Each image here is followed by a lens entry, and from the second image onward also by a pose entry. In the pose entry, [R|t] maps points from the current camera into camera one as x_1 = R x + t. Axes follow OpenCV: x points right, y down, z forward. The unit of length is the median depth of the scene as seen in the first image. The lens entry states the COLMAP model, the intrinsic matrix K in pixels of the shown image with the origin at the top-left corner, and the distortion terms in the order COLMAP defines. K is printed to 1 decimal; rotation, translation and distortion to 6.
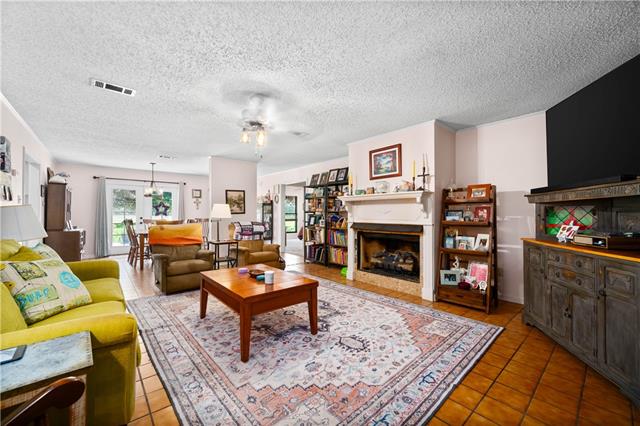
lens RADIAL K [[256.4, 0, 323.9], [0, 256.4, 211.3], [0, 0, 1]] dist [-0.000966, 0.001328]
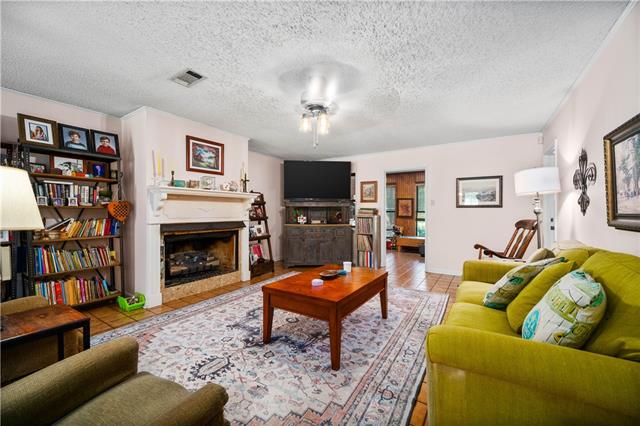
lens RADIAL K [[256.4, 0, 320.8], [0, 256.4, 211.1], [0, 0, 1]] dist [-0.000966, 0.001328]
pose [[-0.270126, 0.001645, 0.962824, -0.804695], [-0.007710, 0.999963, -0.003872, 0.008460], [-0.962794, -0.008469, -0.270103, 0.891710]]
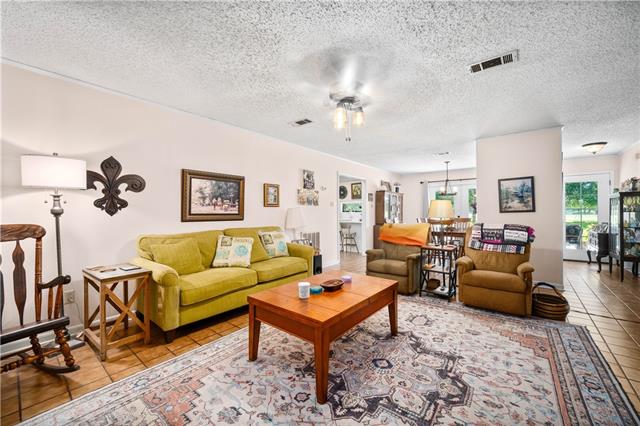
lens RADIAL K [[256.4, 0, 322.6], [0, 256.4, 208.4], [0, 0, 1]] dist [-0.000966, 0.001328]
pose [[0.168488, -0.019433, -0.985512, 0.379445], [0.011604, 0.999775, -0.017731, 0.008687], [0.985635, -0.008448, 0.168675, 0.576521]]
